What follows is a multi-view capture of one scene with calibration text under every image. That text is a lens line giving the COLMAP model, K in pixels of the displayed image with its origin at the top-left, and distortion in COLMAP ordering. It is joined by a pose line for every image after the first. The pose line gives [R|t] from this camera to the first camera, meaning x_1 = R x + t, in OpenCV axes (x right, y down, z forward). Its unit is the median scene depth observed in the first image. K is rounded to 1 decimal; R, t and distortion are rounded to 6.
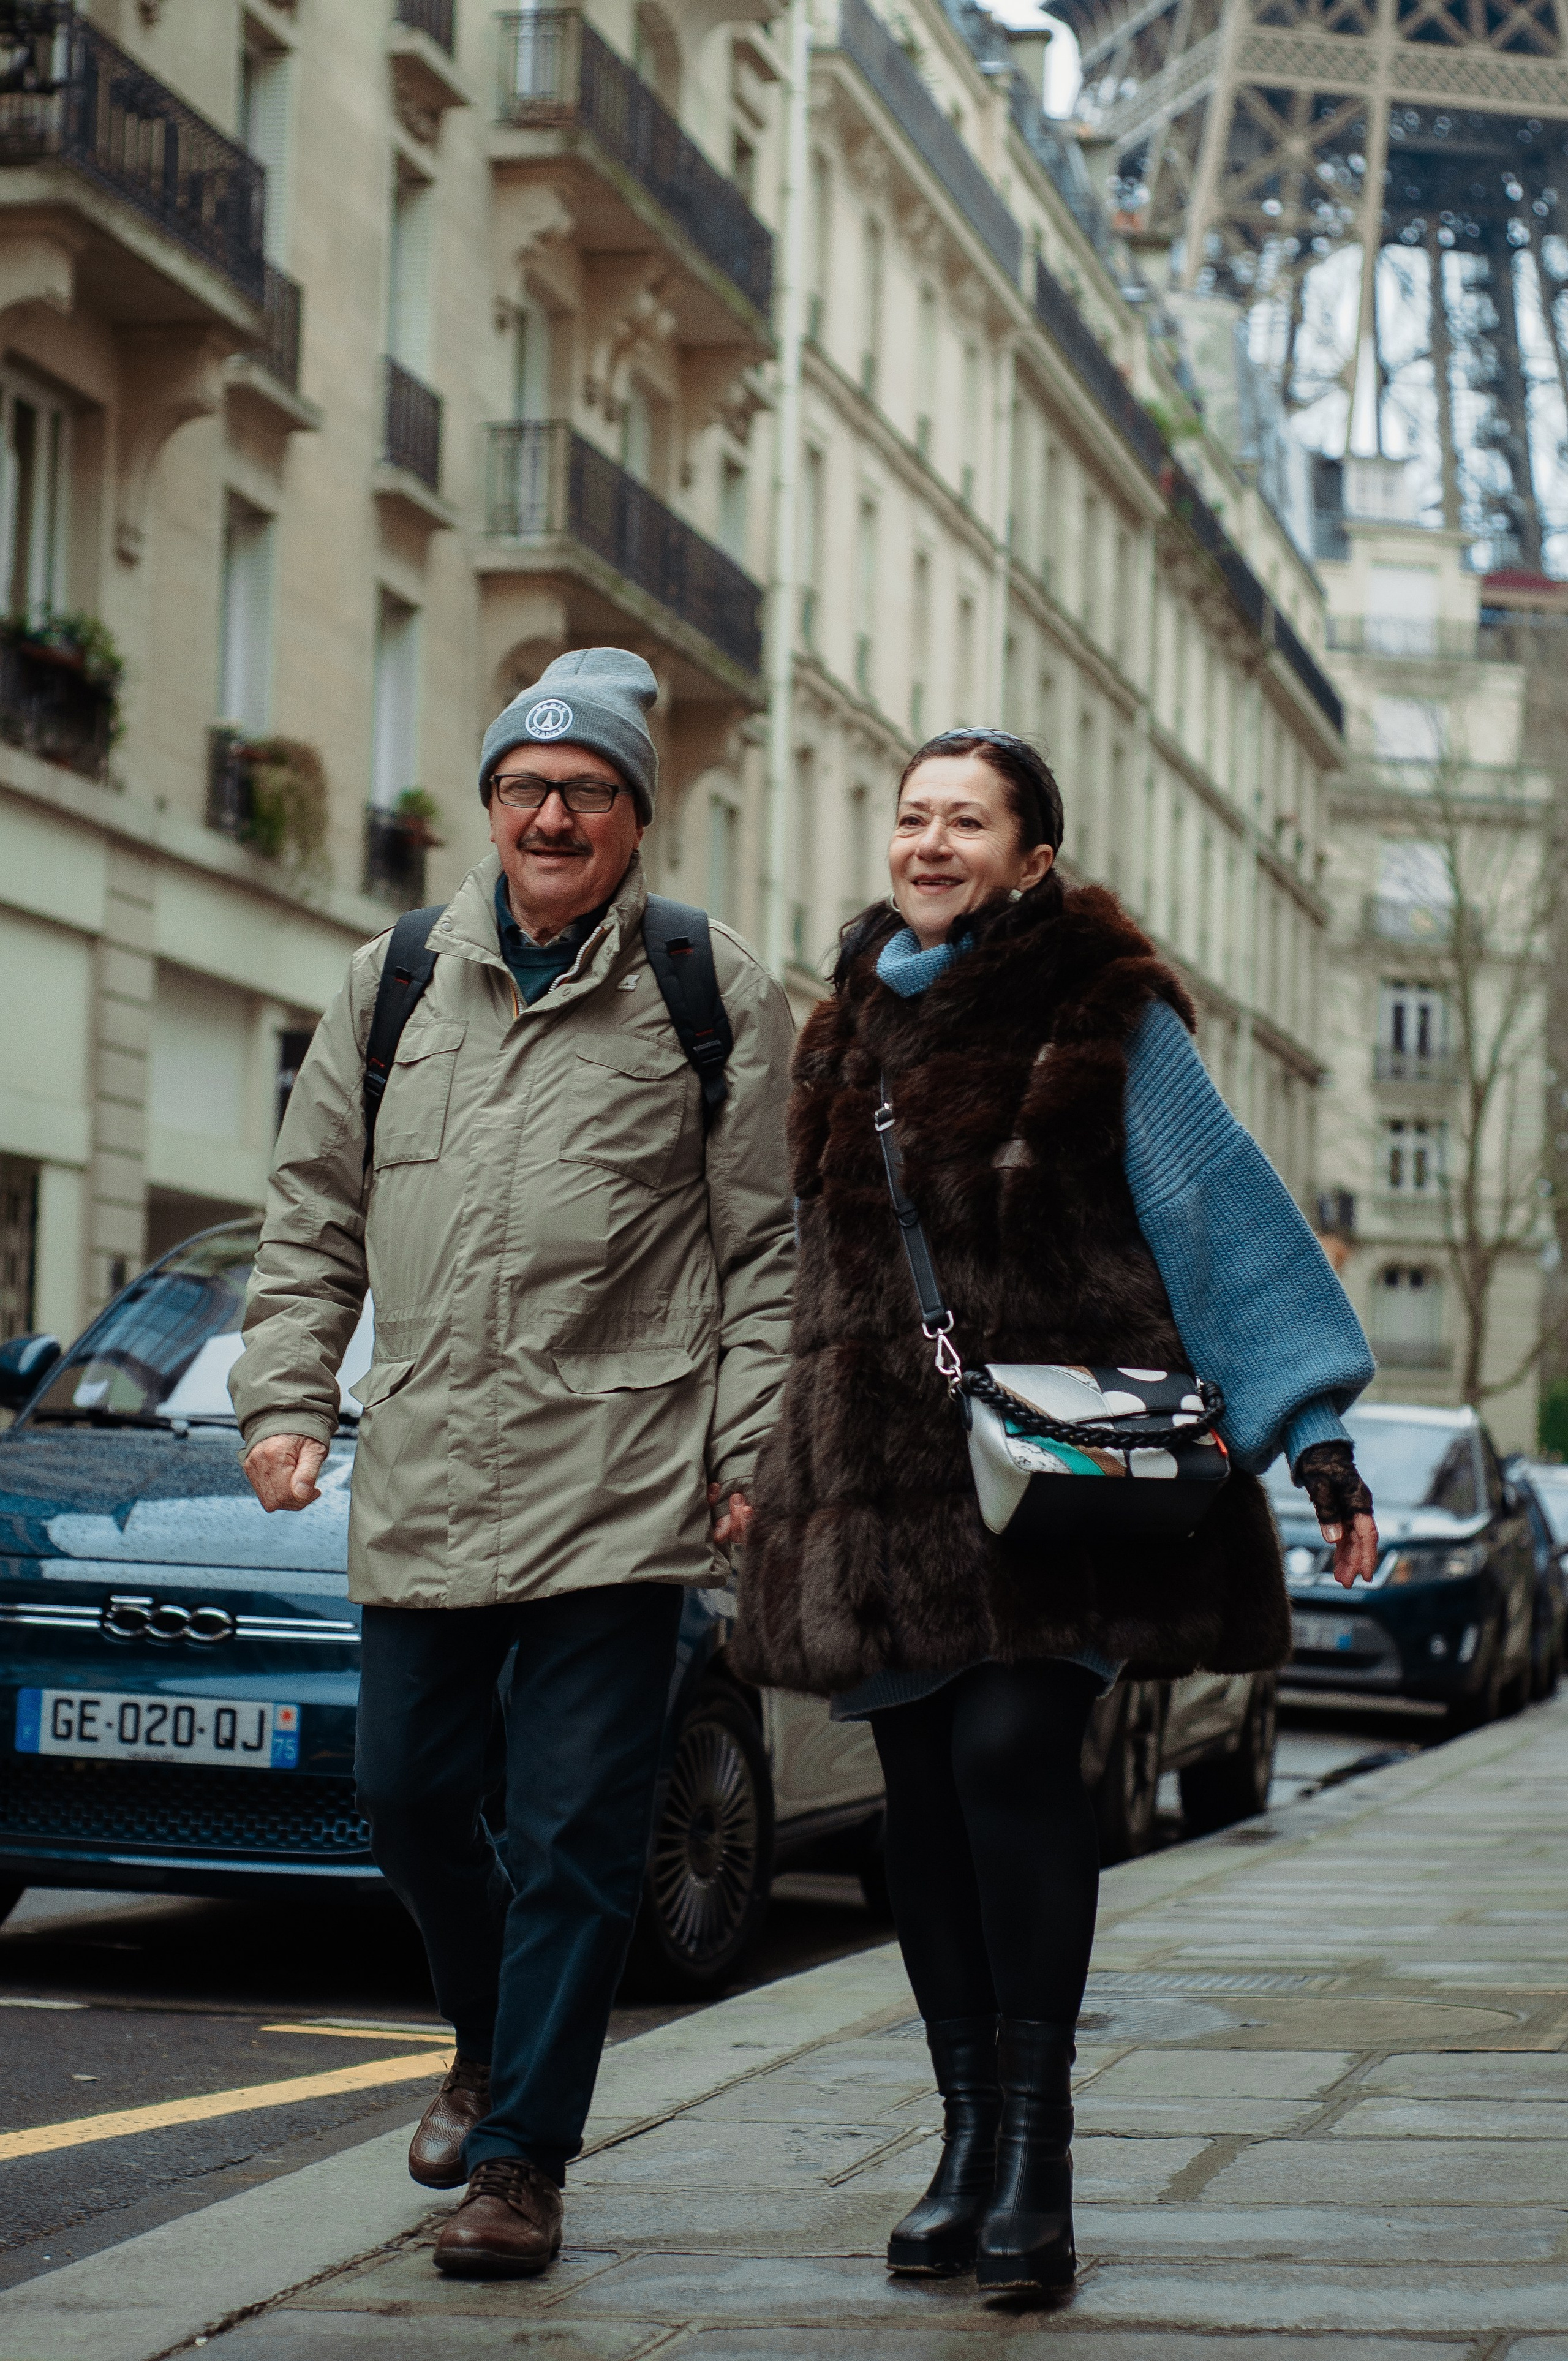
lens RADIAL K [[5261.9, 0, 784.0], [0, 5261.9, 1180.5], [0, 0, 1]] dist [-0.007939, -0.025601]
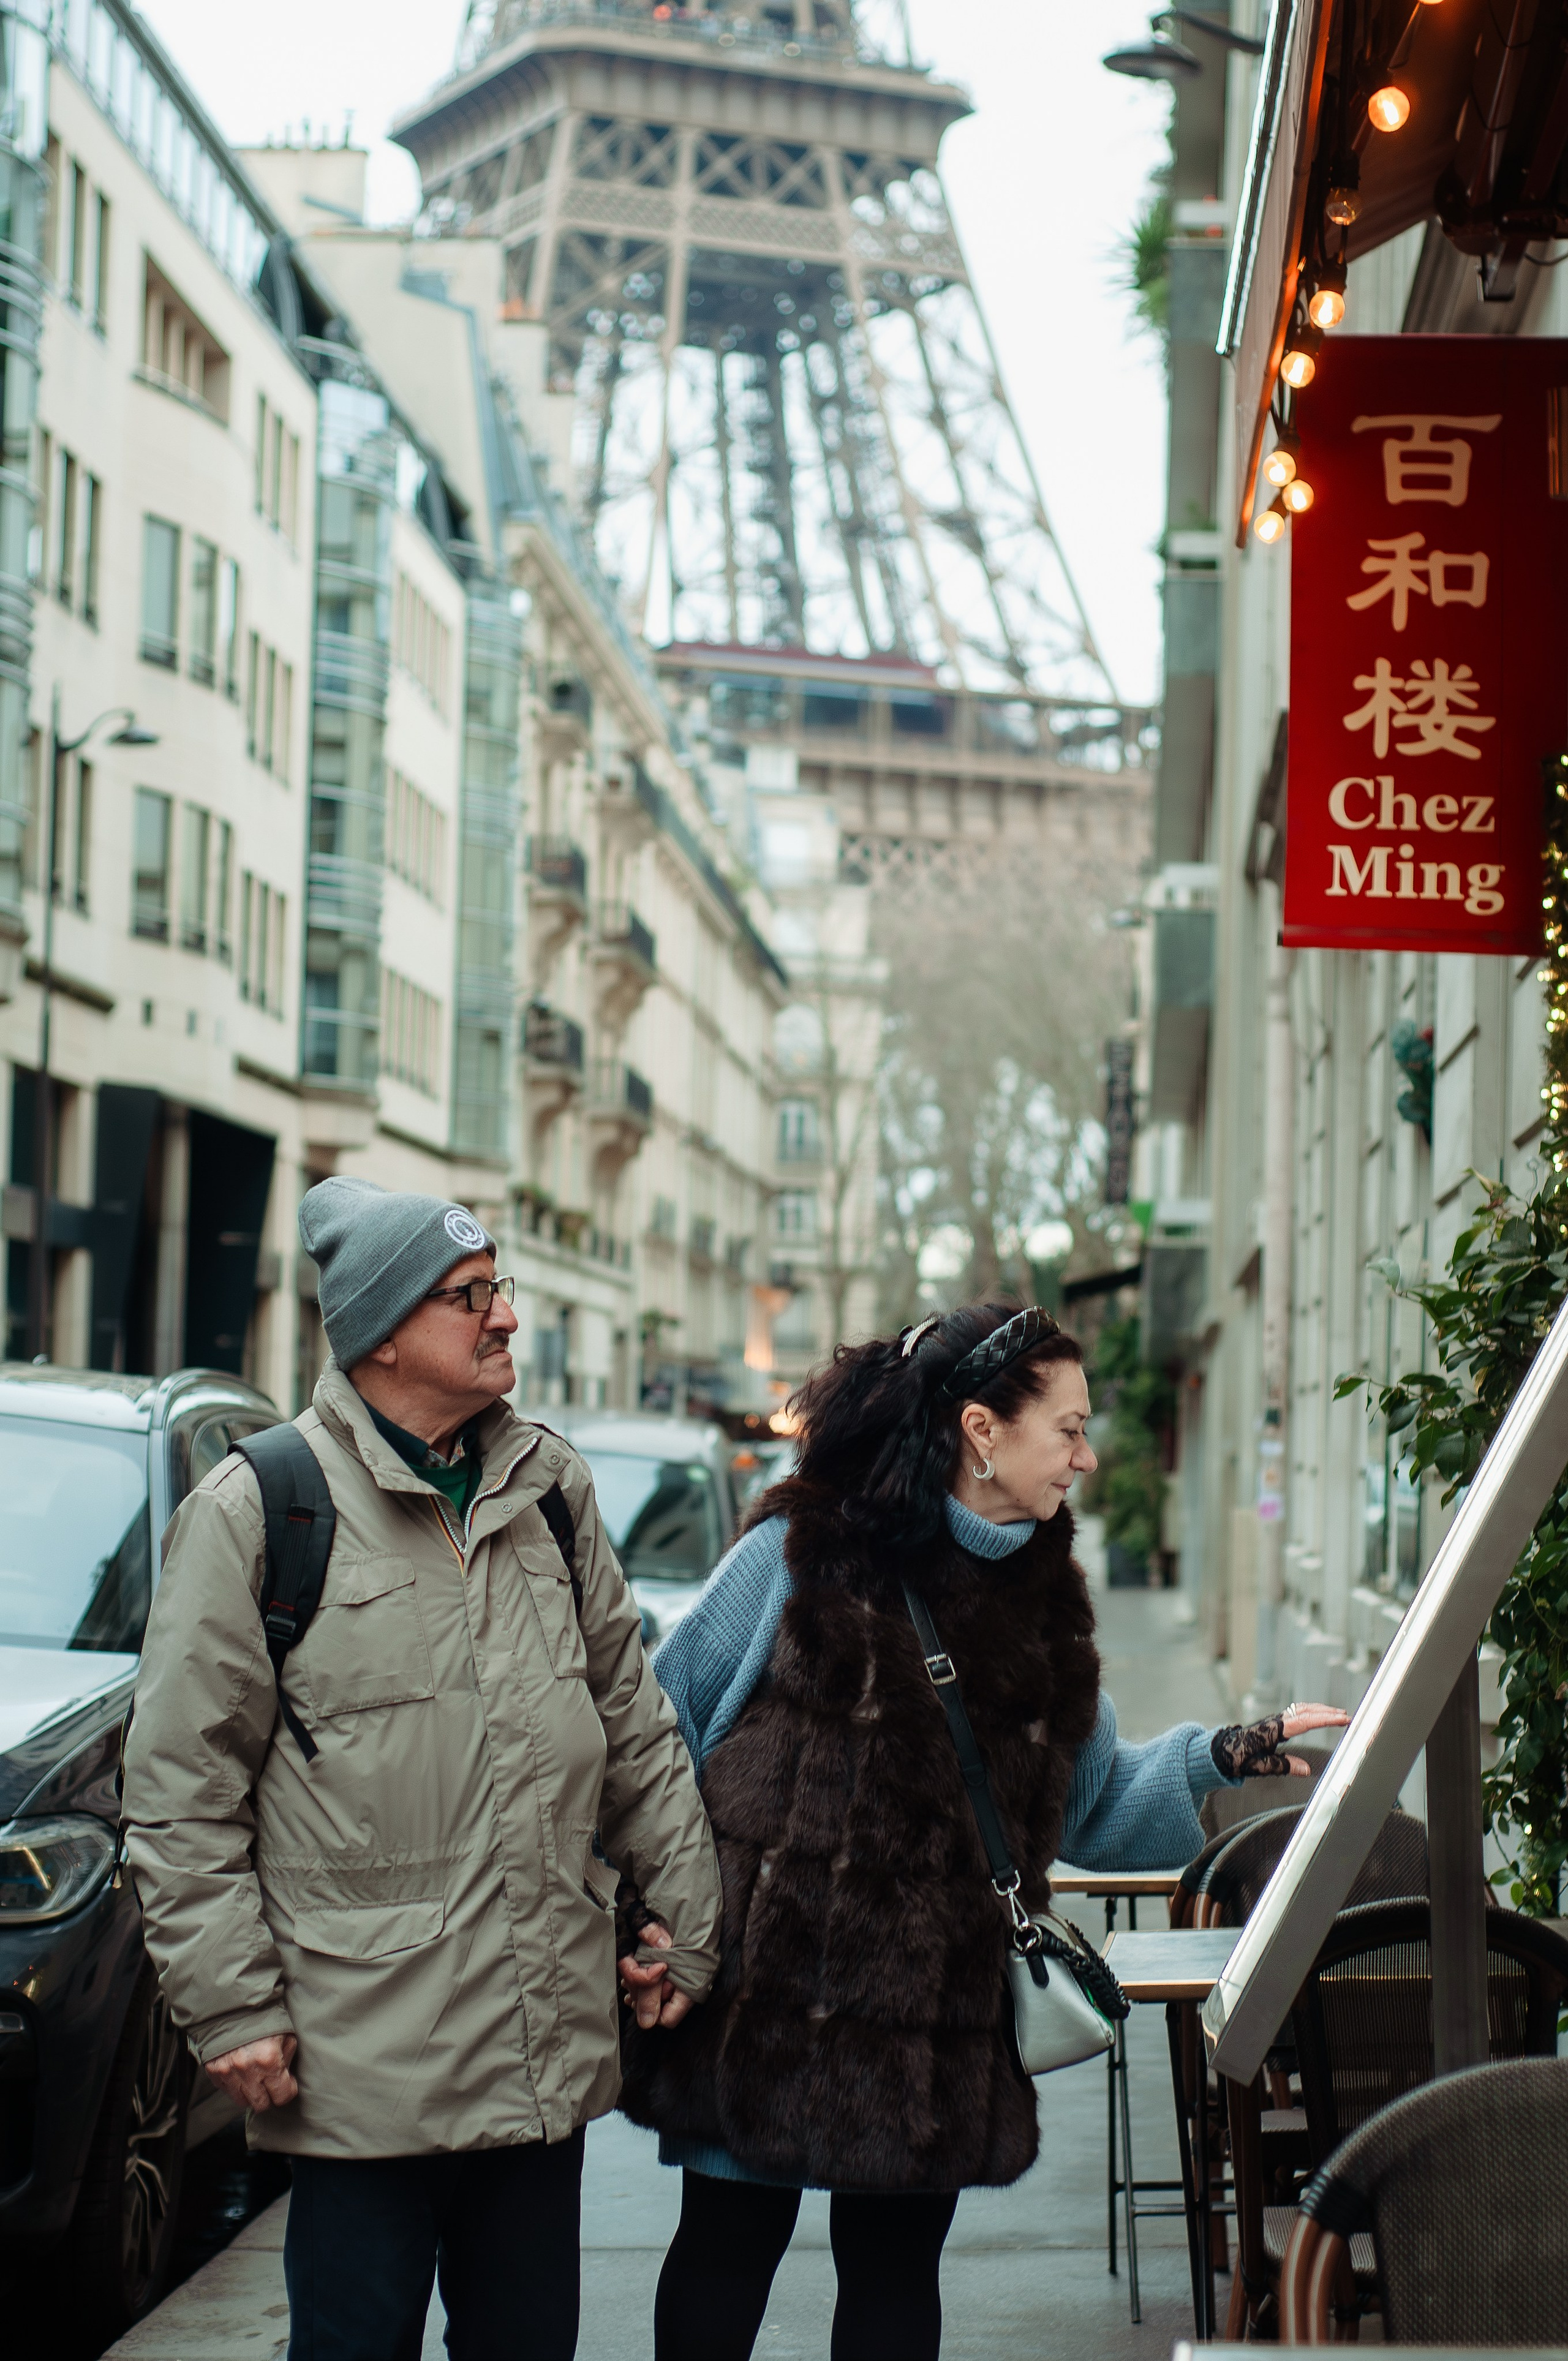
lens RADIAL K [[5192.7, 0, 784.0], [0, 5192.7, 1180.5], [0, 0, 1]] dist [-0.004799, -0.053501]
pose [[0.988800, 0.004129, 0.149190, -0.166116], [-0.006937, 0.999808, 0.018307, -0.062643], [-0.149086, -0.019137, 0.988639, -0.754867]]
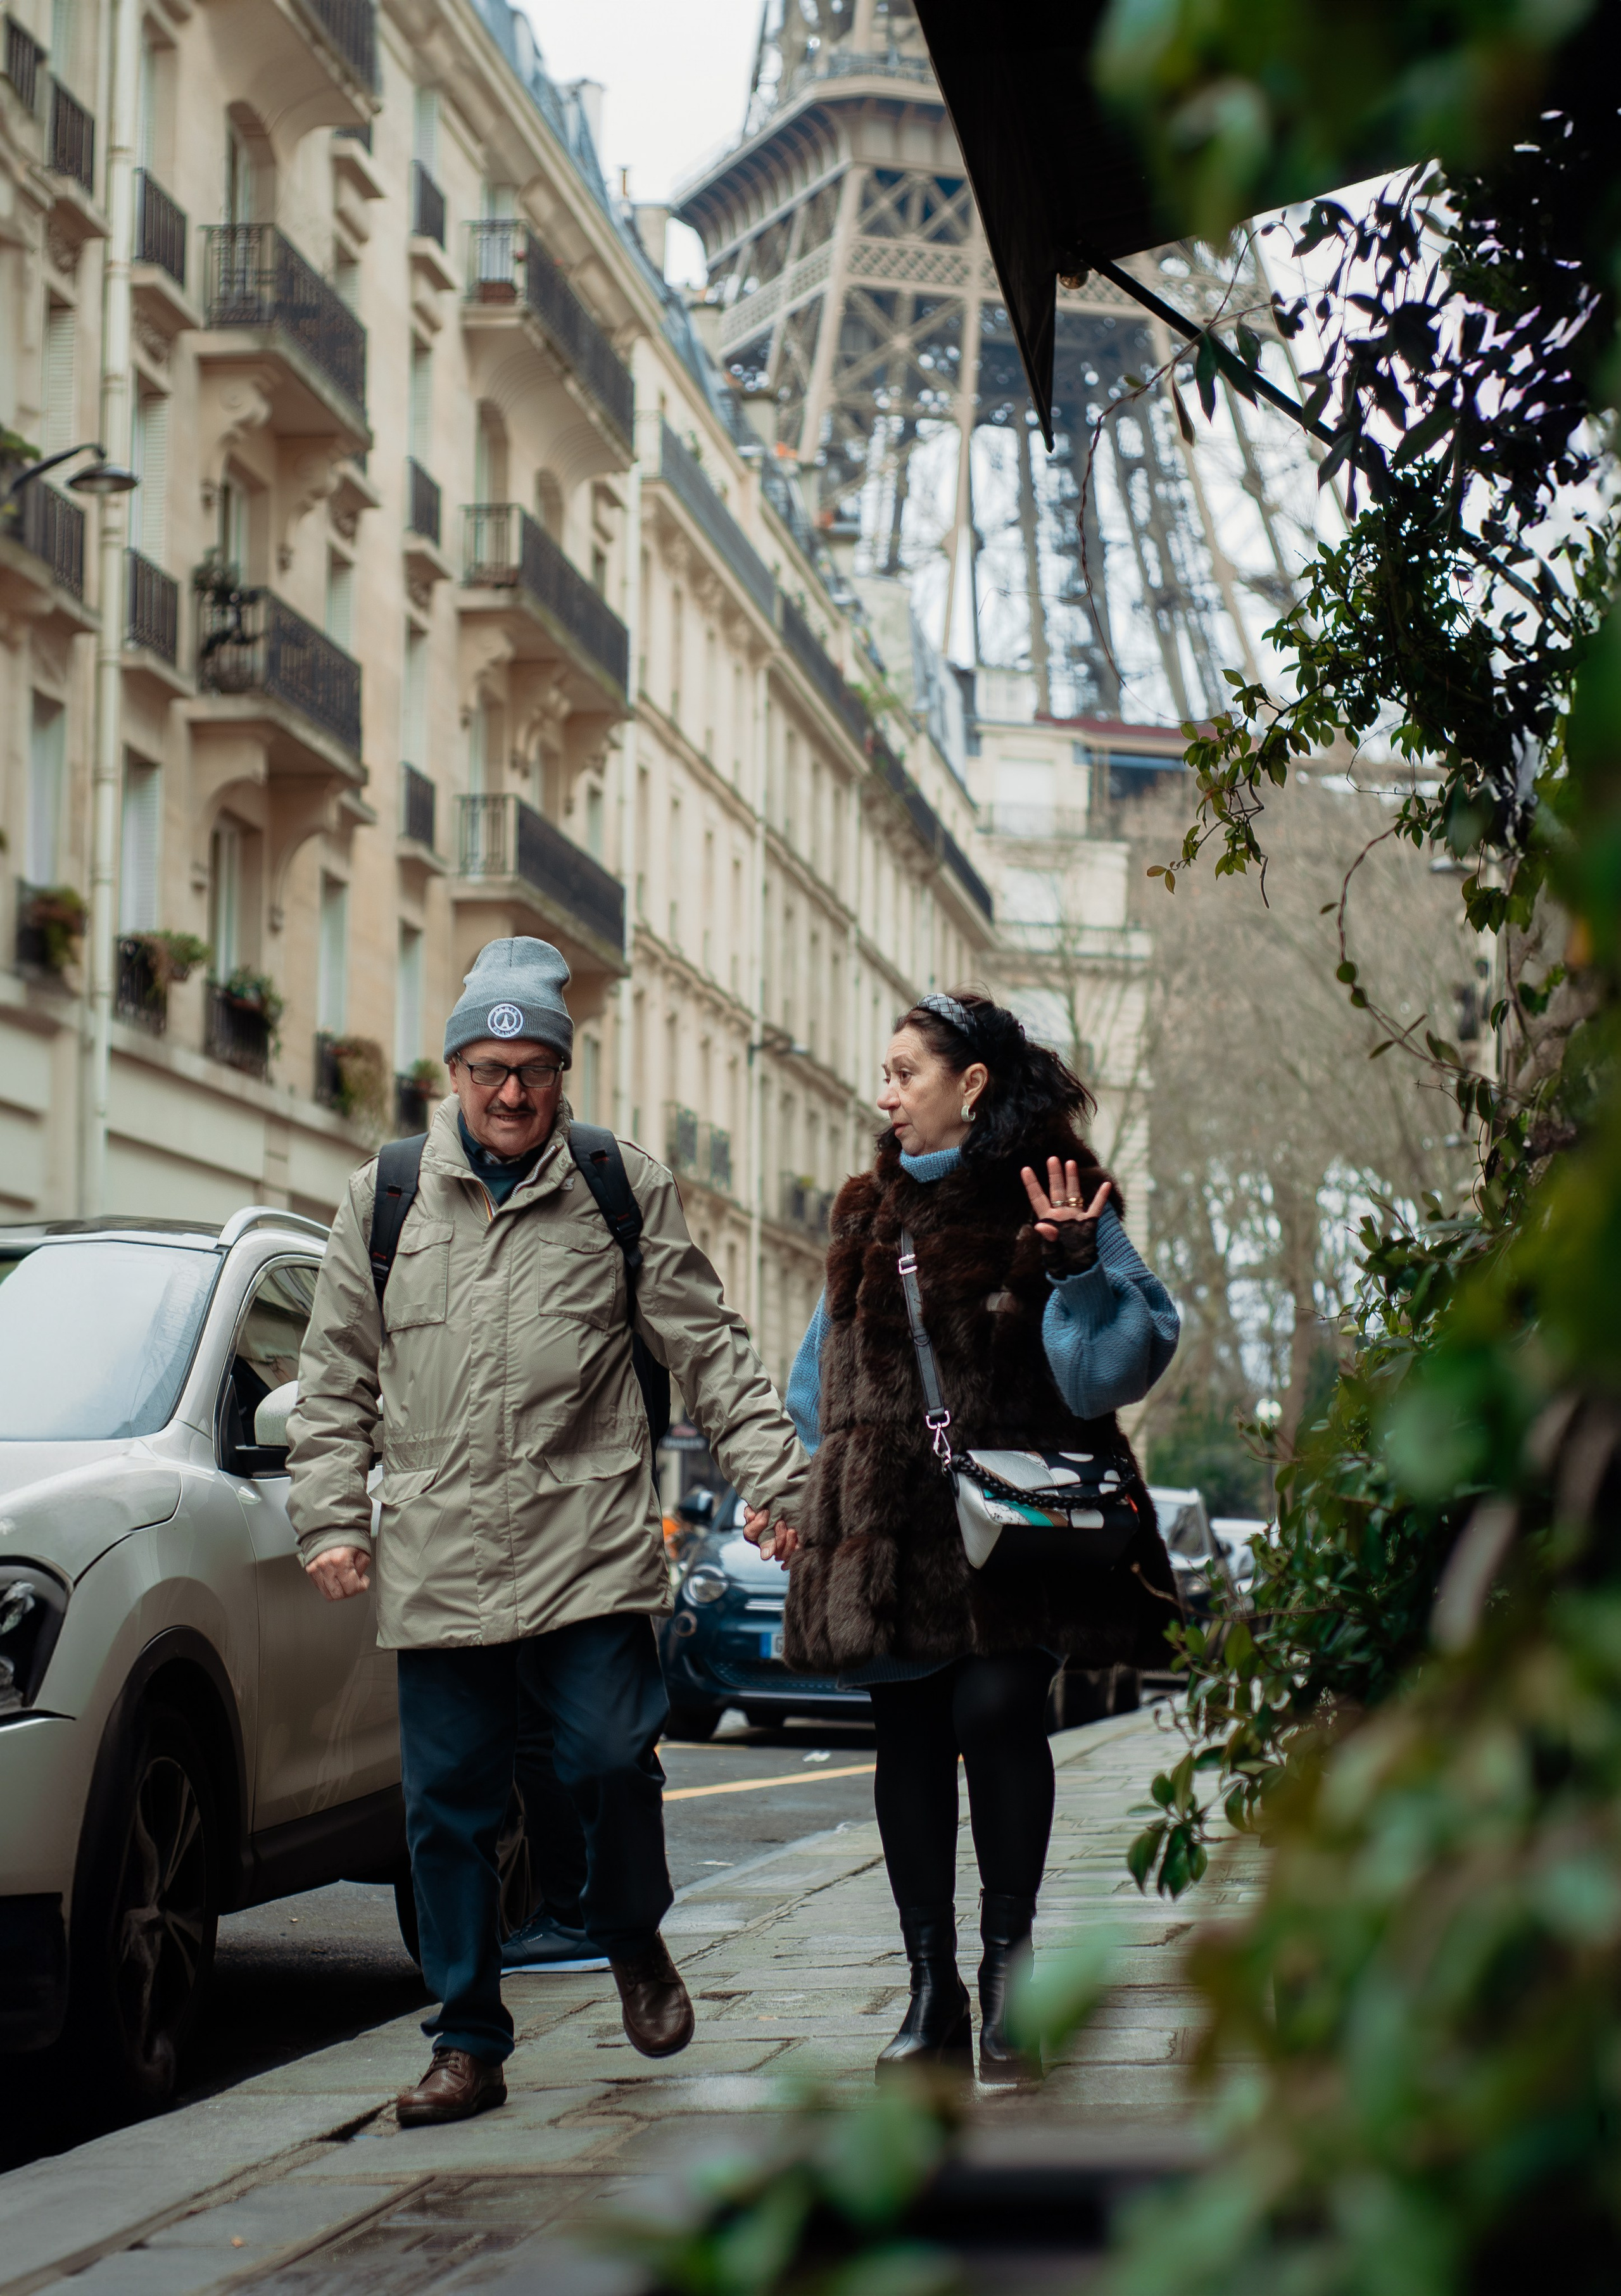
lens RADIAL K [[4855.3, 0, 810.5], [0, 4855.3, 1148.0], [0, 0, 1]] dist [-0.014495, 0.056799]
pose [[0.996705, -0.008947, 0.080617, -0.032476], [0.010625, 0.999735, -0.020420, -0.010023], [-0.080413, 0.021209, 0.996536, -0.148286]]
